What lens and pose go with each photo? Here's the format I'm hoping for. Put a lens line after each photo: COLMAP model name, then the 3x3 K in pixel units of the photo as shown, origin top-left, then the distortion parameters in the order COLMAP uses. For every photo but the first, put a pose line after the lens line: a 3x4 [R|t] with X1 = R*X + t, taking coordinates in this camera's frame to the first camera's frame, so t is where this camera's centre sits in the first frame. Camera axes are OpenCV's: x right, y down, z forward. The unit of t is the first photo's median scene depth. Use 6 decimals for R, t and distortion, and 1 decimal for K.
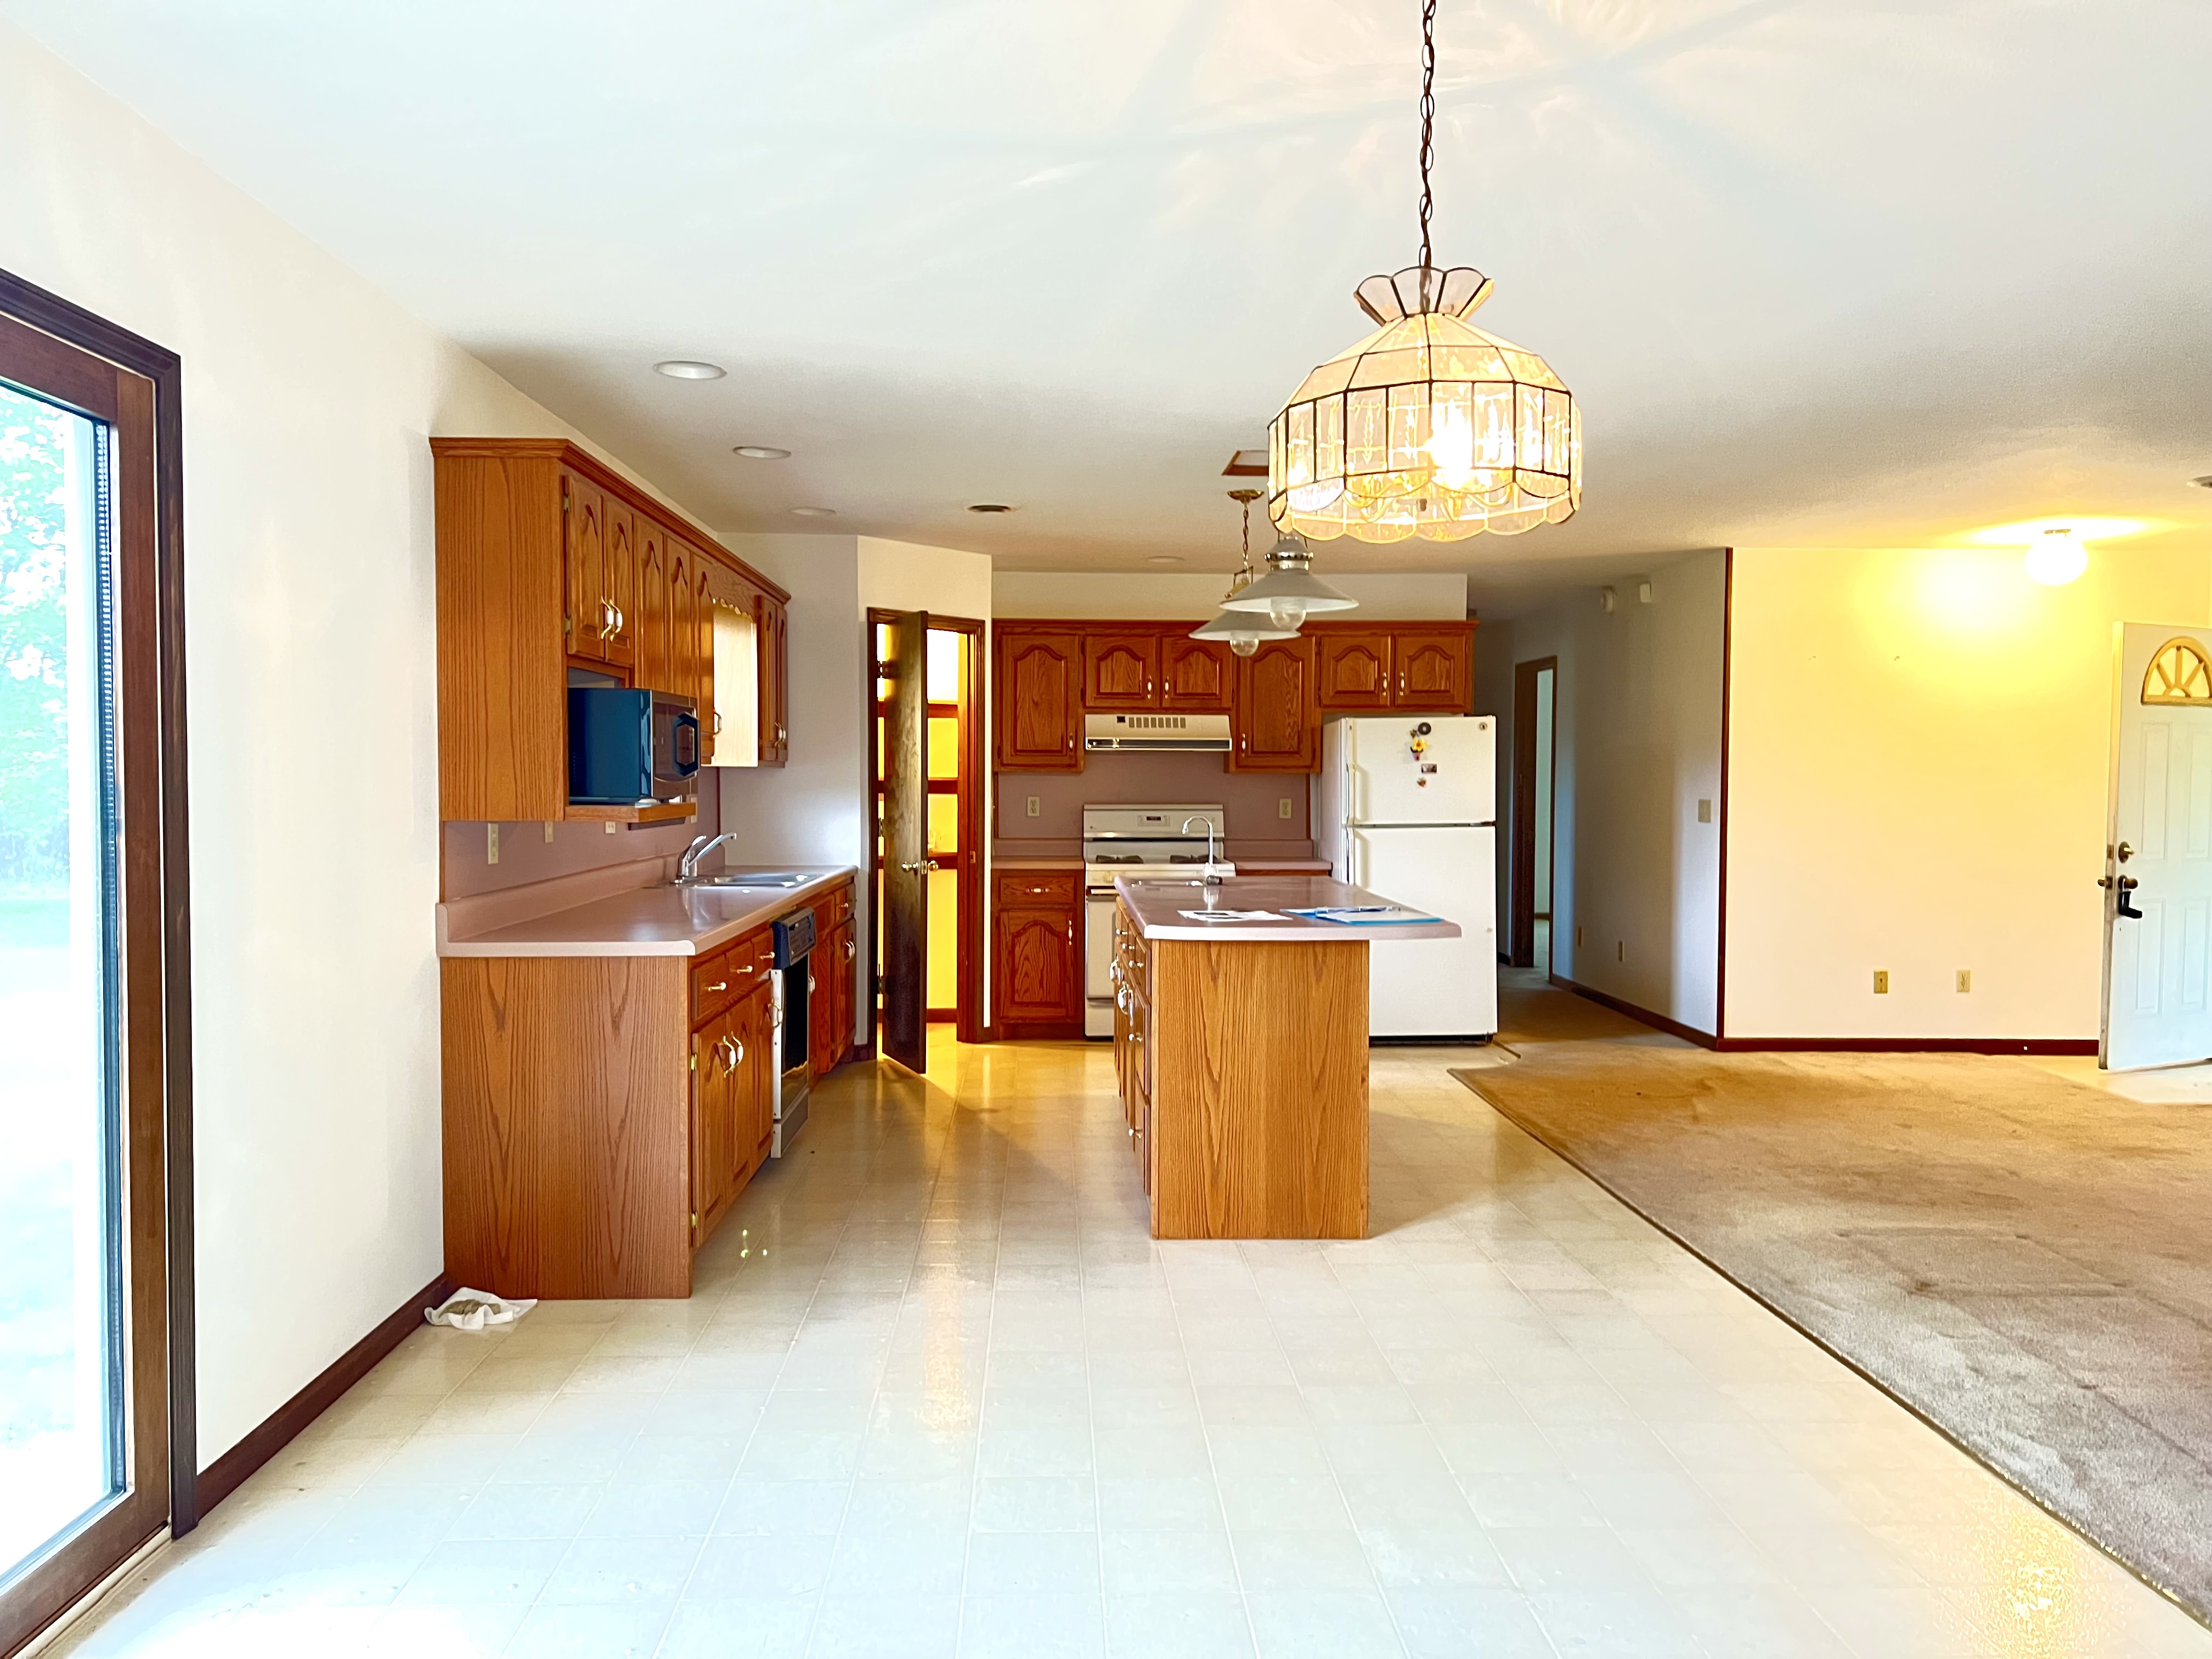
lens RADIAL K [[1638.1, 0, 1111.6], [0, 1638.1, 840.1], [0, 0, 1]] dist [0.011130, -0.060178]
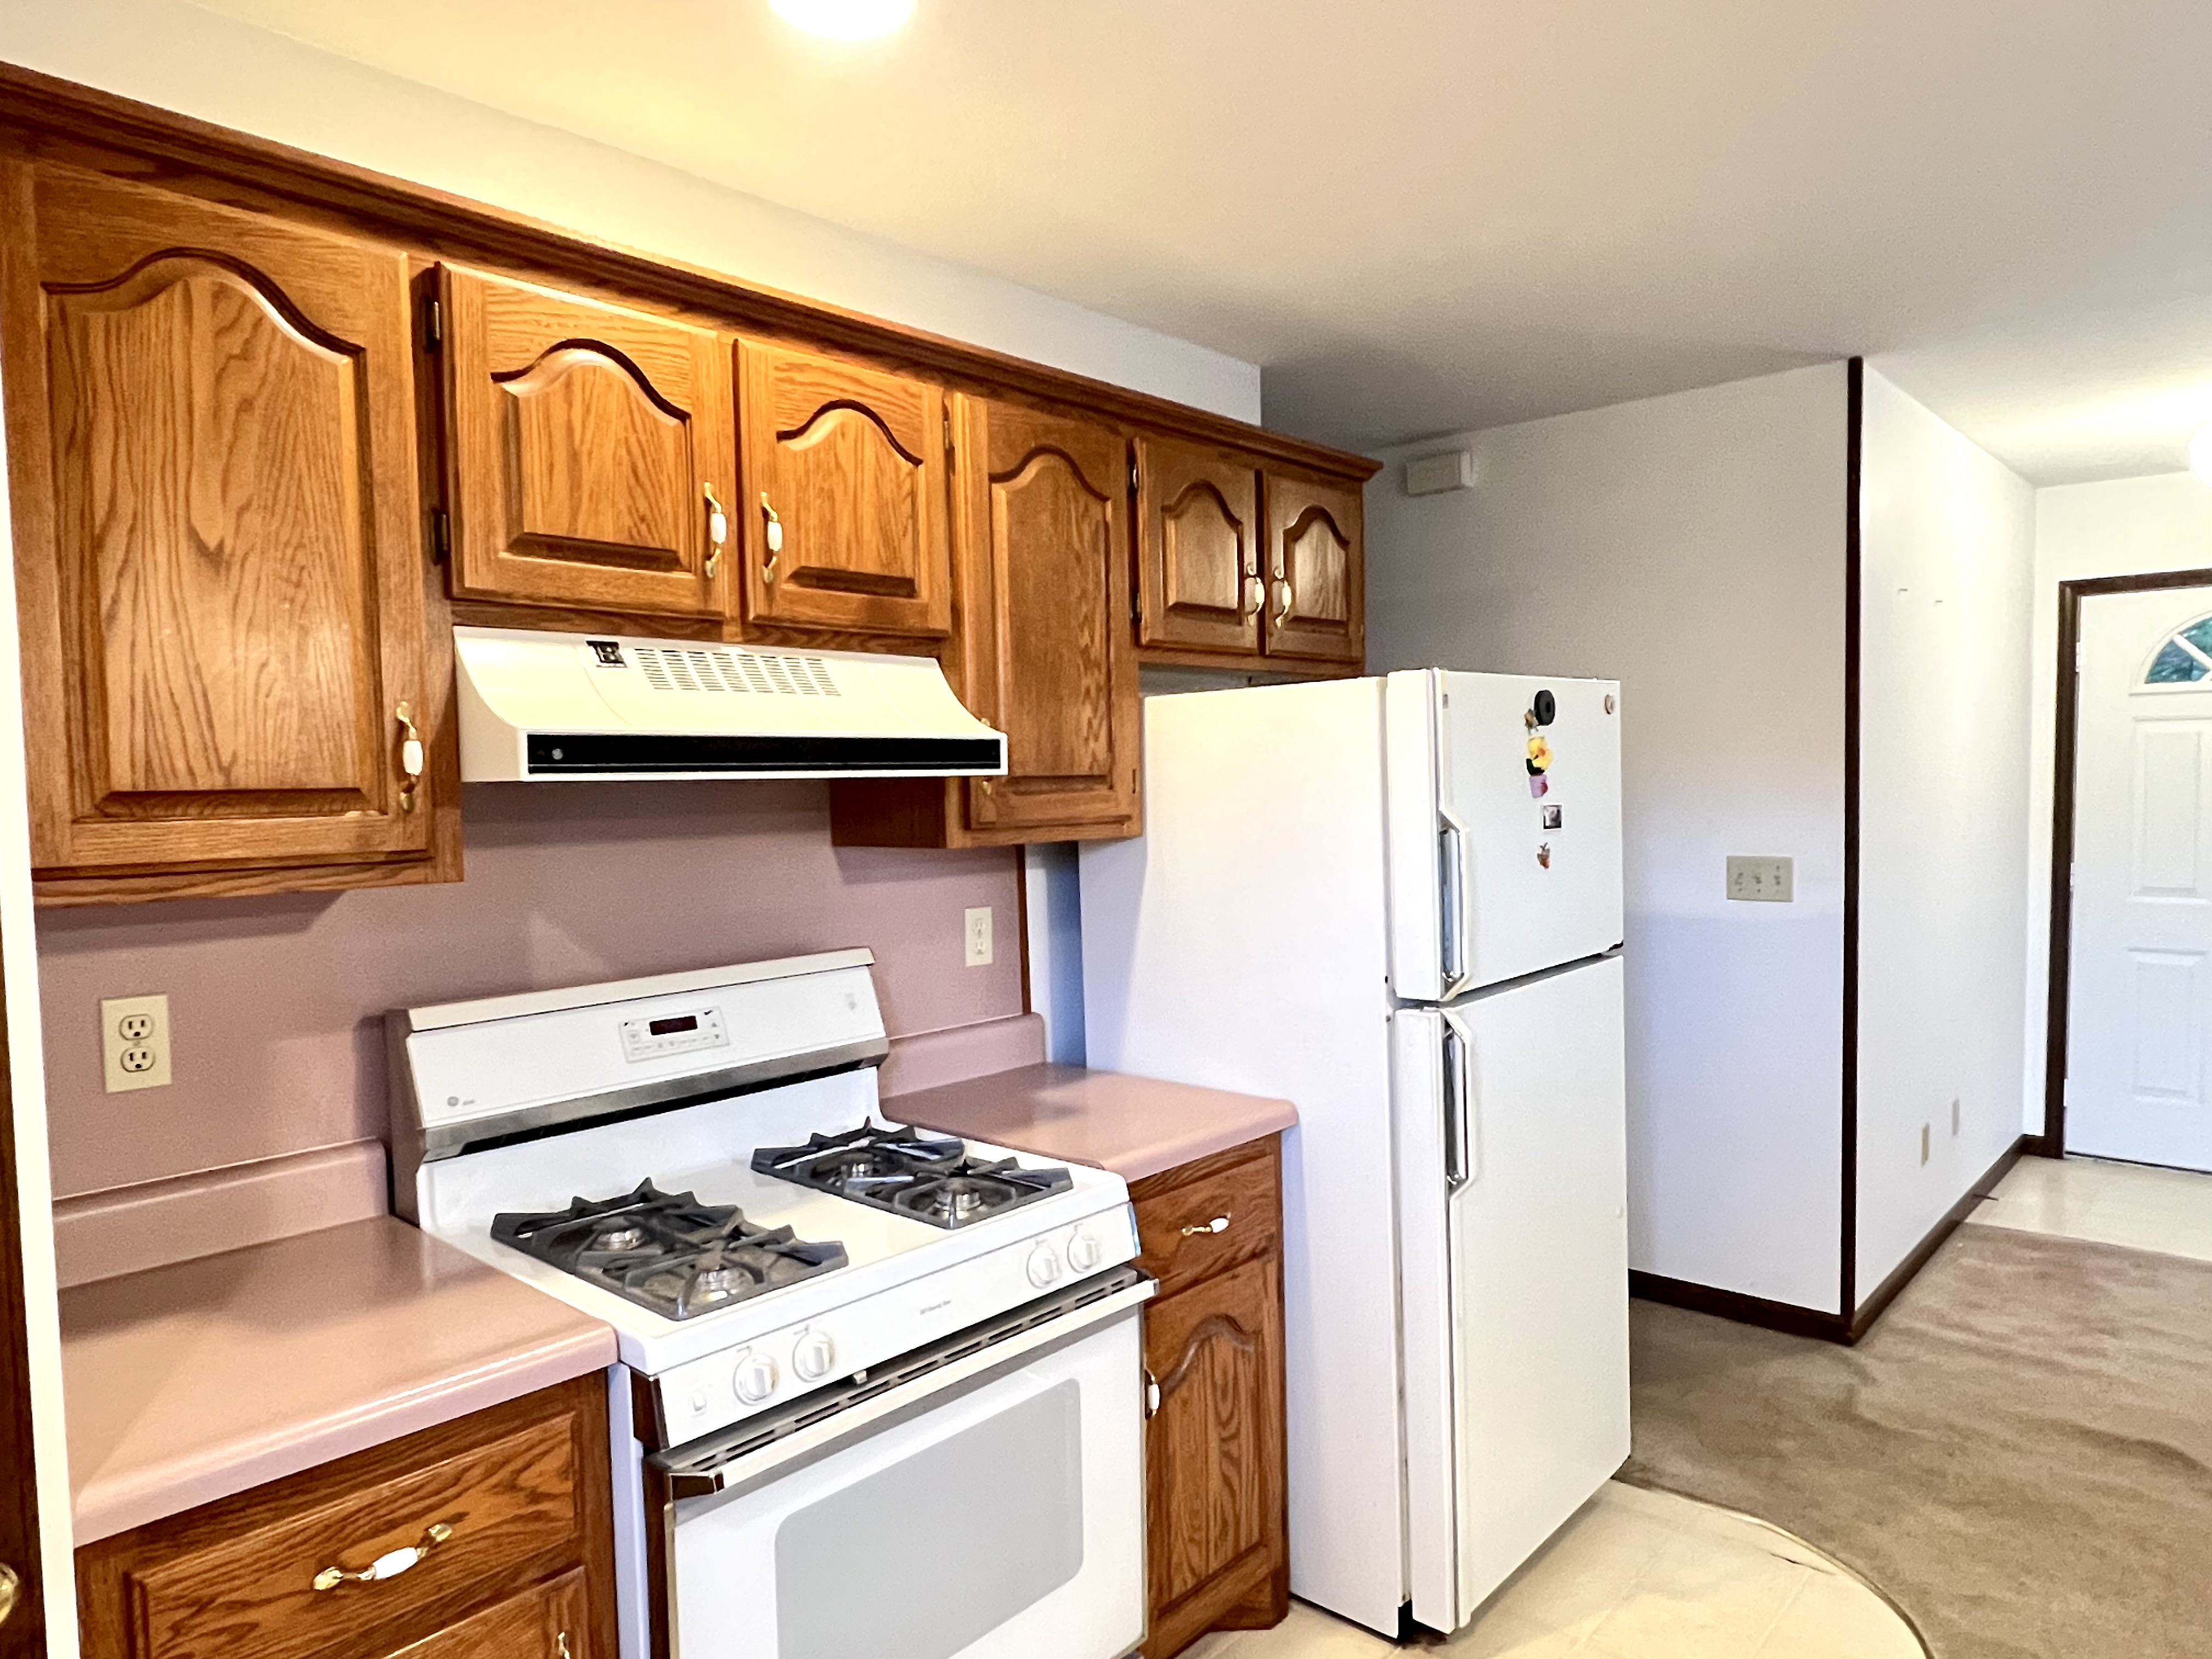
lens RADIAL K [[1393.8, 0, 1104.7], [0, 1393.8, 859.6], [0, 0, 1]] dist [0.003641, 0.000607]
pose [[0.701030, -0.058512, 0.710727, -0.153918], [0.050310, 0.998203, 0.032555, -0.078075], [-0.711355, 0.012935, 0.702714, 1.350785]]
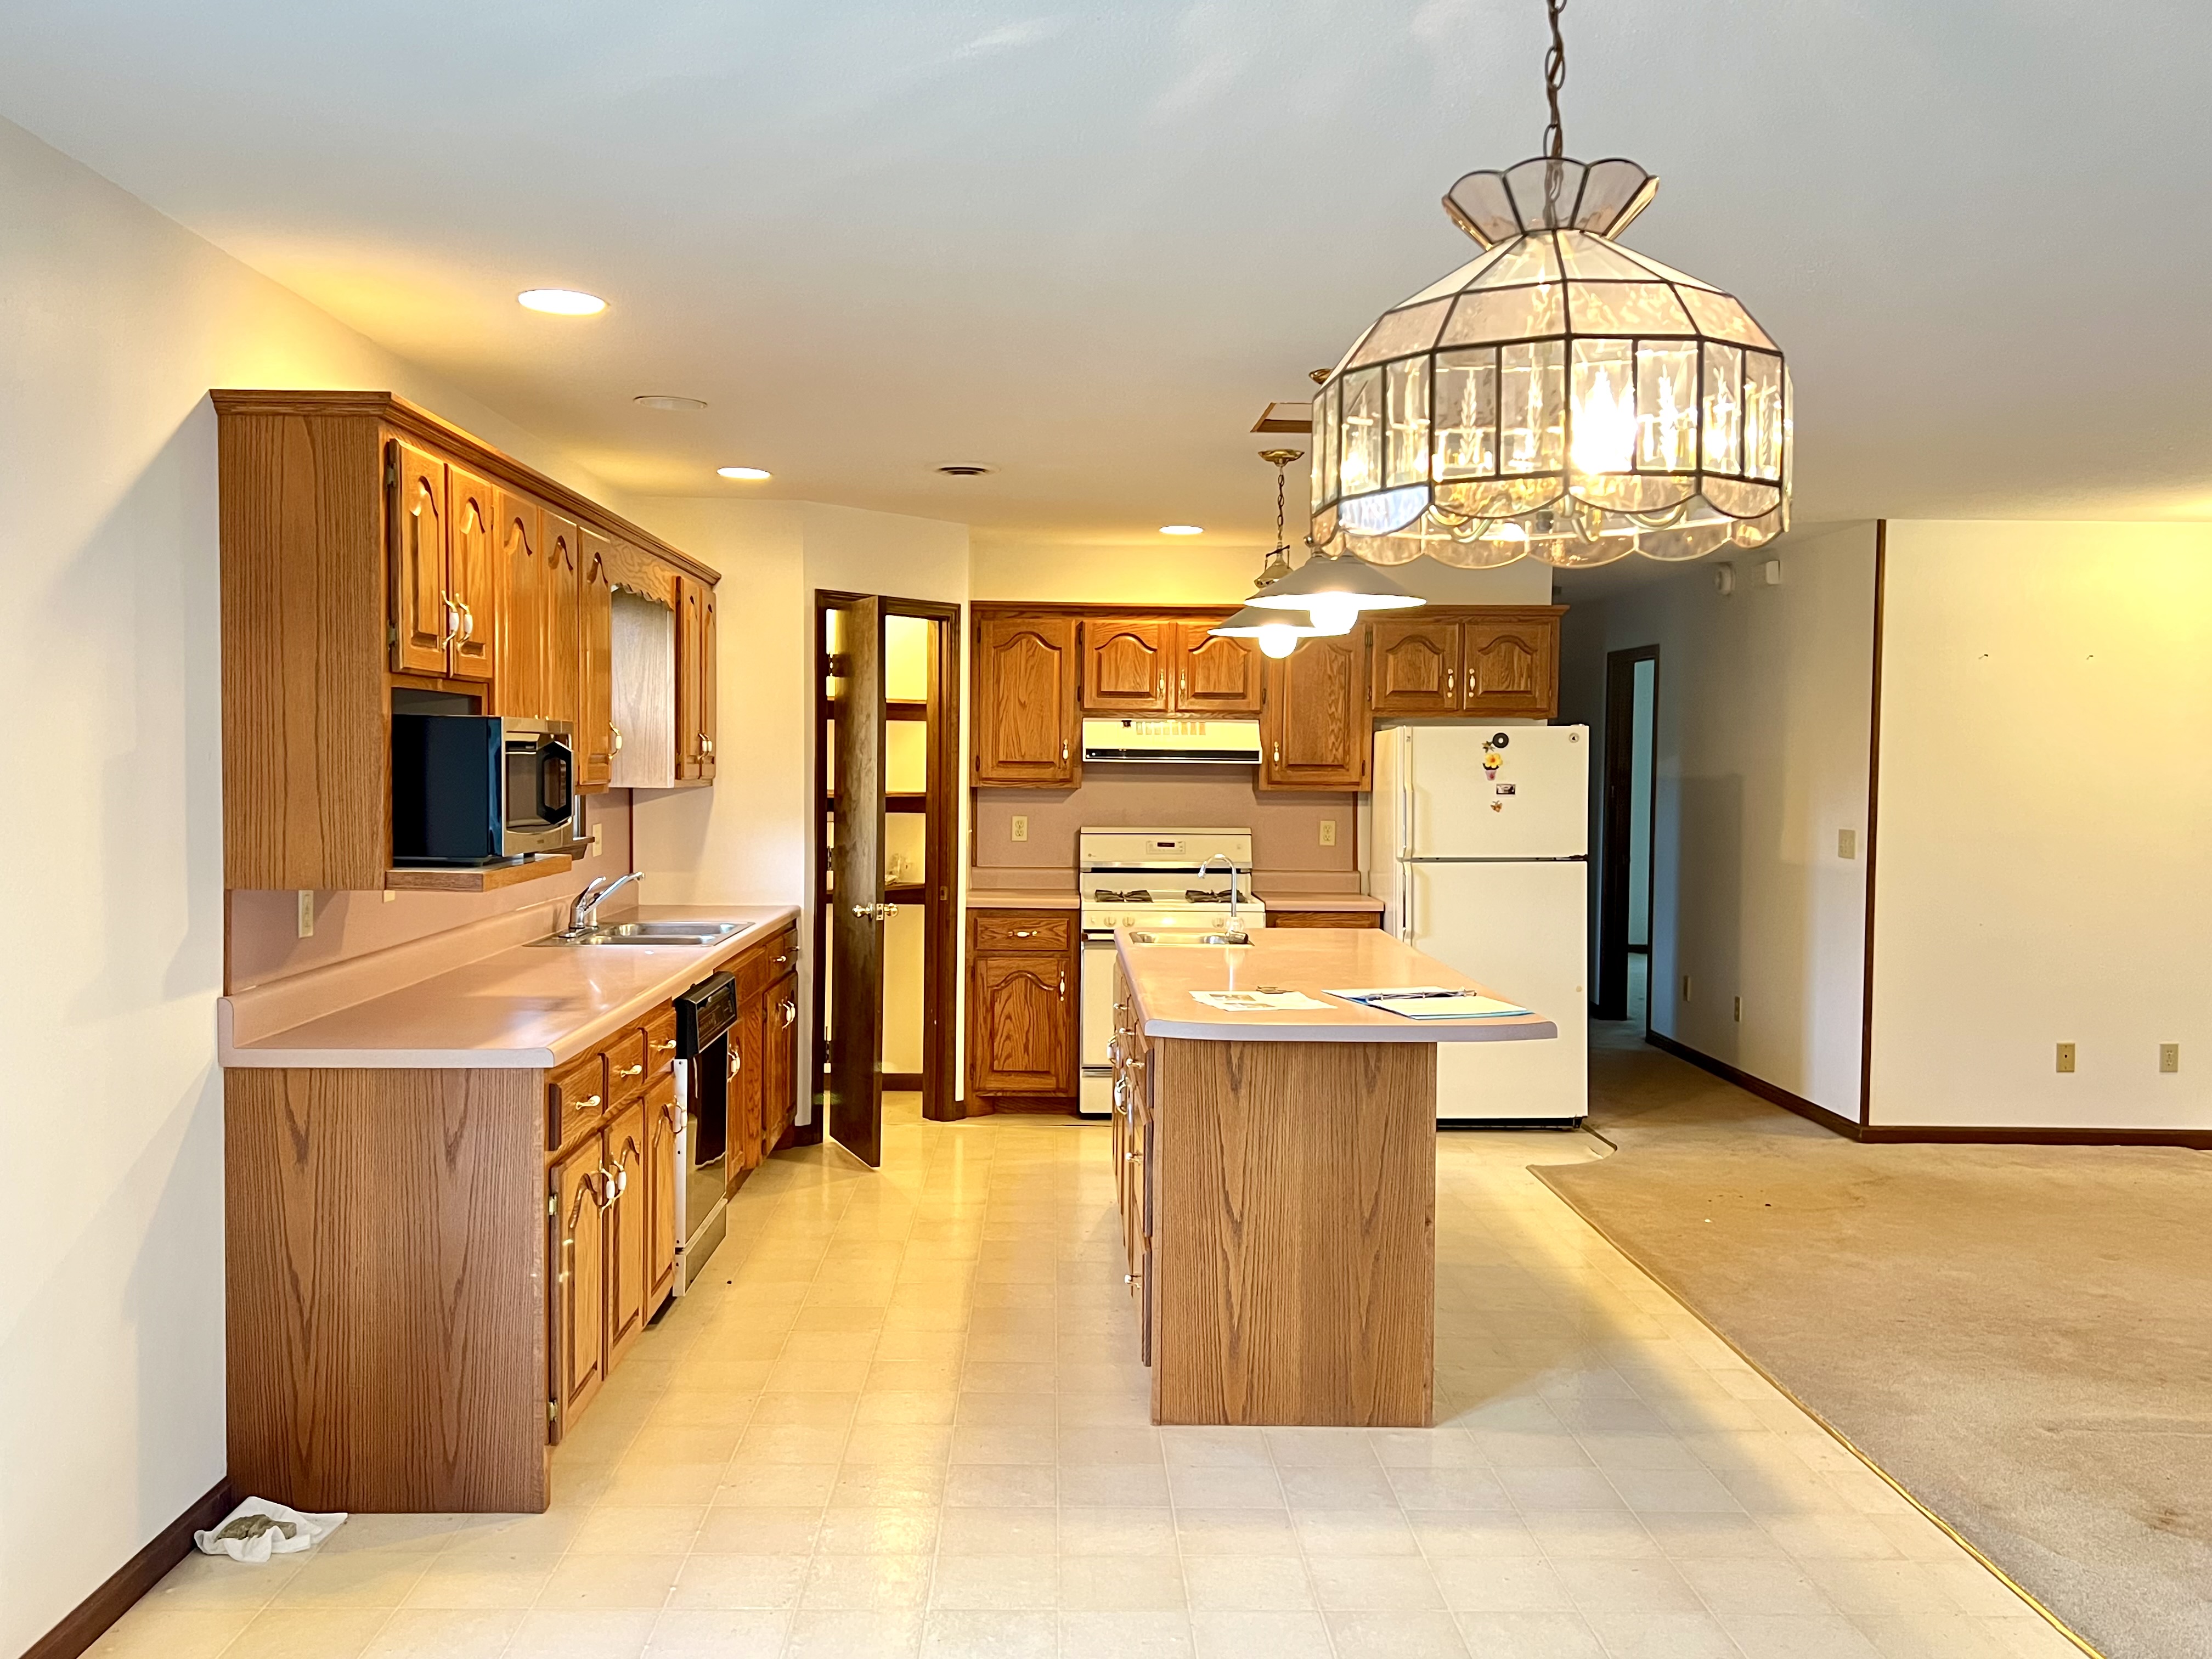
lens RADIAL K [[1869.9, 0, 1094.2], [0, 1869.9, 831.7], [0, 0, 1]] dist [-0.006358, -0.009785]
pose [[0.999820, 0.007114, -0.017583, 0.010584], [-0.007077, 0.999973, 0.002185, -0.037196], [0.017598, -0.002060, 0.999843, 0.114684]]
